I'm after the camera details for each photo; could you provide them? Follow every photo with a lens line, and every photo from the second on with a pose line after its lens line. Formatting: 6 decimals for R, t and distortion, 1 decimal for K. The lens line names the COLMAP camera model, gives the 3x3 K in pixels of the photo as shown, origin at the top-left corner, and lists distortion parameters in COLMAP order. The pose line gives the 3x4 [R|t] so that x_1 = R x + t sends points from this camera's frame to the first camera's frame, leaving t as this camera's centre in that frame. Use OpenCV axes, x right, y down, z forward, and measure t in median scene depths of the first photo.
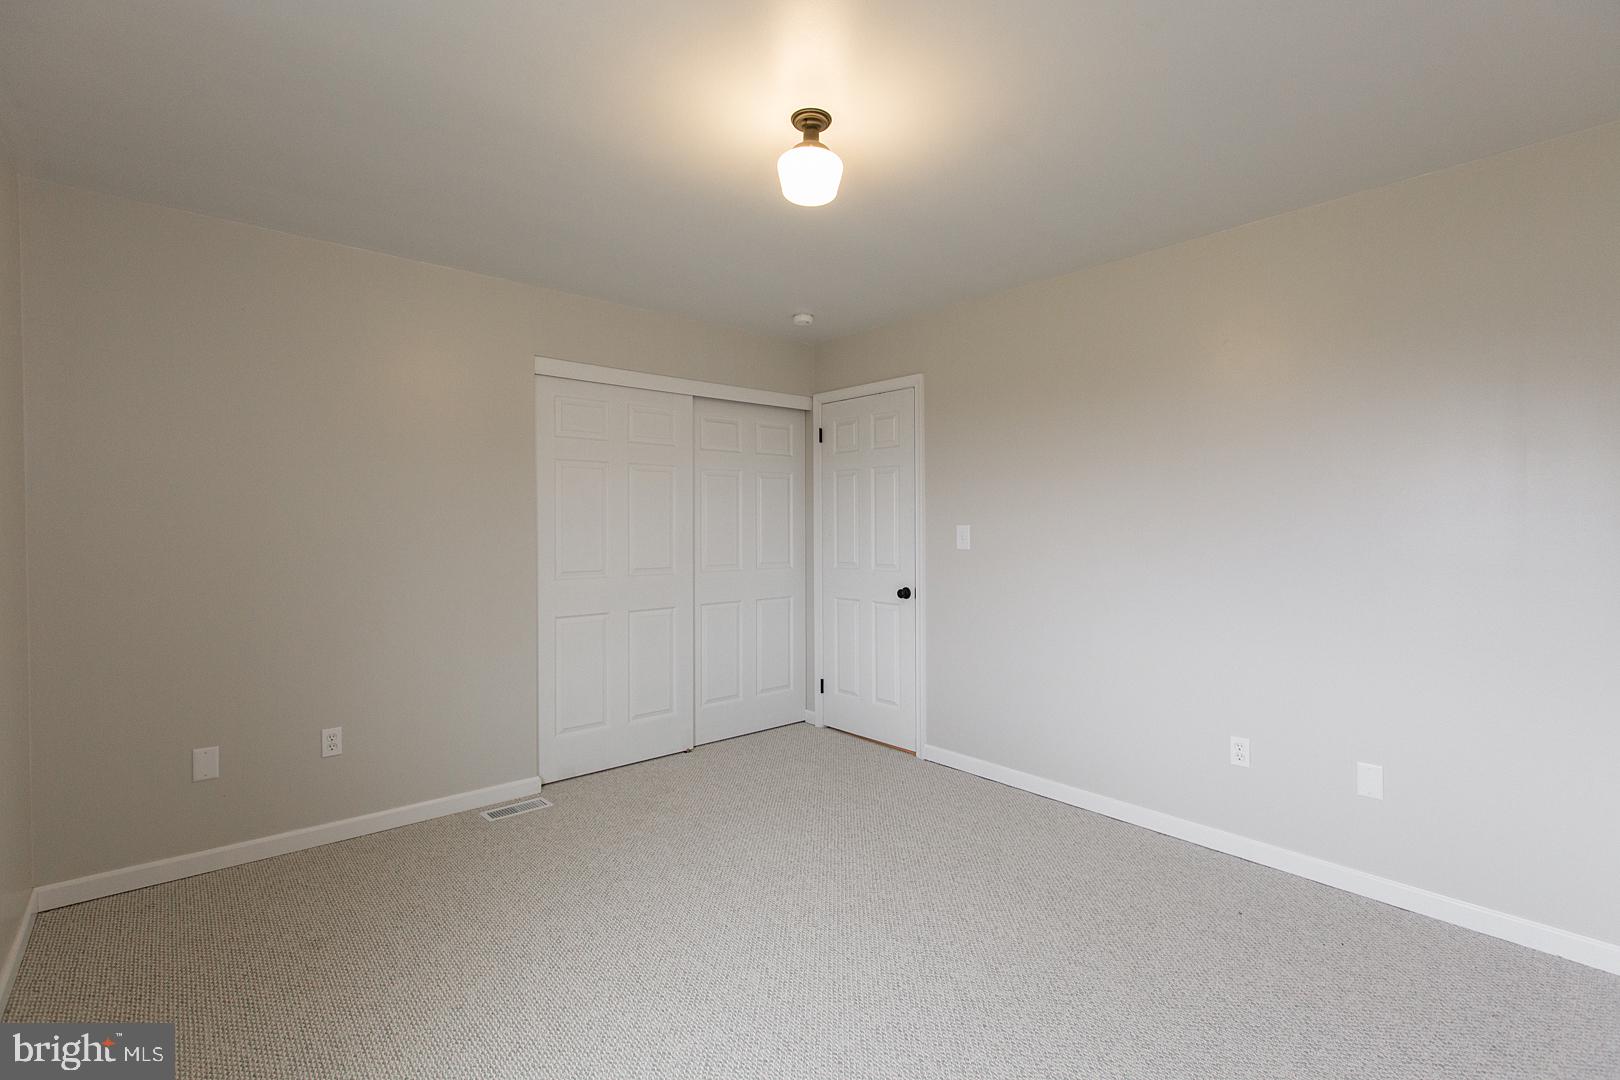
lens RADIAL K [[702.2, 0, 810.0], [0, 702.2, 540.0], [0, 0, 1]] dist [0.001984, 0.000424]
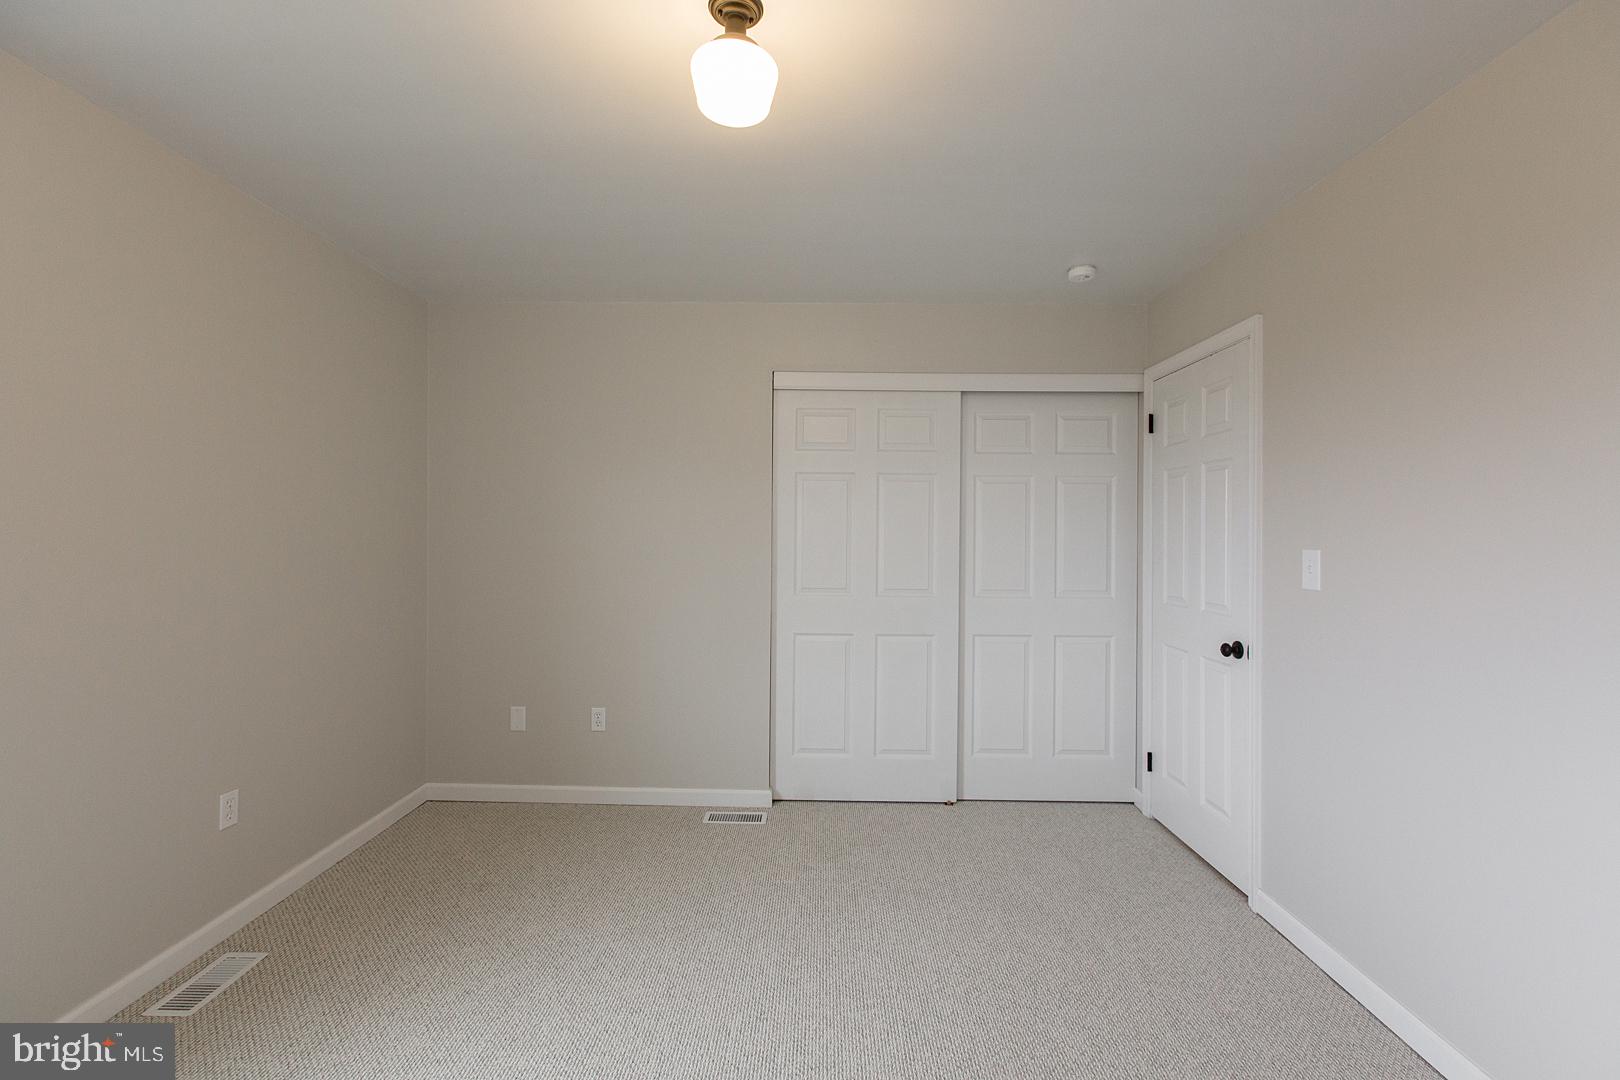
lens RADIAL K [[702.2, 0, 810.0], [0, 702.2, 540.0], [0, 0, 1]] dist [0.001984, 0.000424]
pose [[0.756566, 0.014967, -0.653746, 0.262000], [-0.026270, 0.999627, -0.007516, -0.012228], [0.653389, 0.022860, 0.756677, 0.233378]]
